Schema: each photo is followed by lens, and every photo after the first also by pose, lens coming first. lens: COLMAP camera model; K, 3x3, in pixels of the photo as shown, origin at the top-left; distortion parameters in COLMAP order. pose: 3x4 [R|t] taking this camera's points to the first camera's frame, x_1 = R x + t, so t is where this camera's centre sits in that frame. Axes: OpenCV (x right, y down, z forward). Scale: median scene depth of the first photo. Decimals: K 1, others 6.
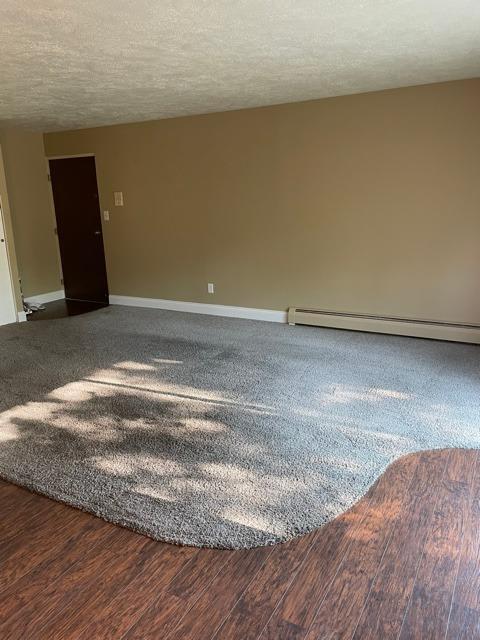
lens RADIAL K [[486.4, 0, 240.0], [0, 486.4, 320.0], [0, 0, 1]] dist [0.082503, -0.110873]
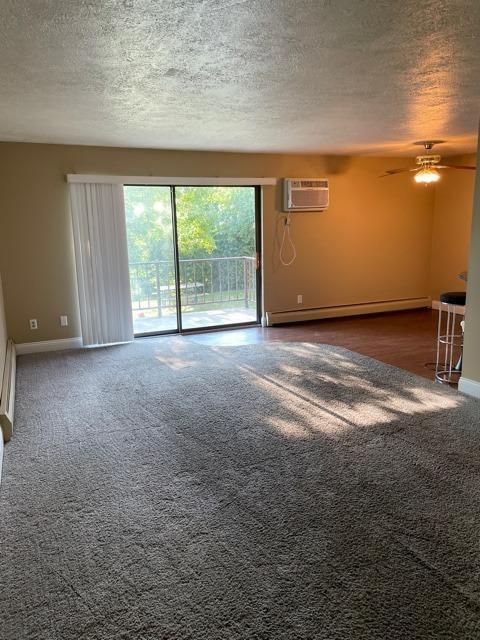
lens RADIAL K [[486.4, 0, 240.0], [0, 486.4, 320.0], [0, 0, 1]] dist [0.082503, -0.110873]
pose [[-0.798916, -0.089650, 0.594724, -0.811103], [0.179851, 0.907972, 0.378471, -0.516091], [-0.573922, 0.409328, -0.709270, 2.031985]]
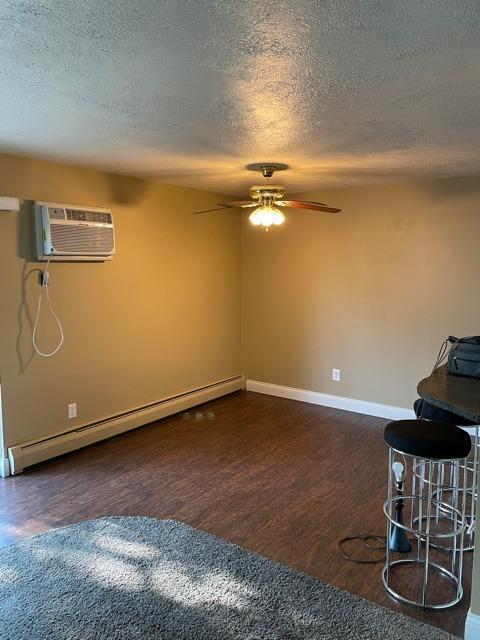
lens RADIAL K [[486.4, 0, 240.0], [0, 486.4, 320.0], [0, 0, 1]] dist [0.082503, -0.110873]
pose [[-0.992052, -0.002269, 0.125806, -0.313981], [0.042611, 0.934700, 0.352873, -0.374141], [-0.118392, 0.355429, -0.927175, 1.341798]]
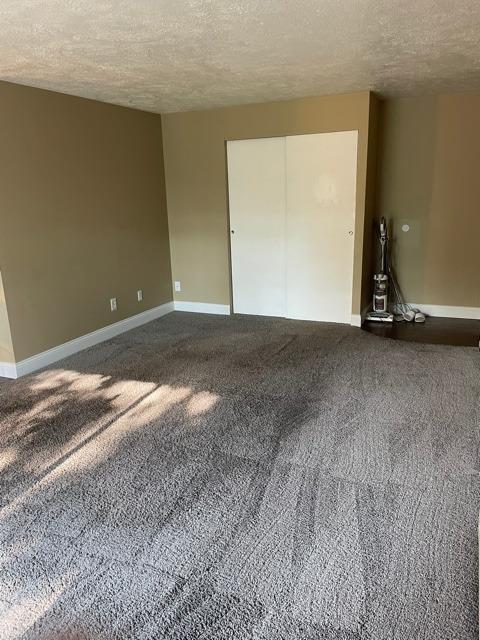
lens RADIAL K [[486.4, 0, 240.0], [0, 486.4, 320.0], [0, 0, 1]] dist [0.082503, -0.110873]
pose [[0.076934, 0.271903, -0.959244, 0.693396], [-0.212677, 0.944428, 0.250646, -0.331222], [0.974089, 0.184726, 0.130486, 1.222217]]
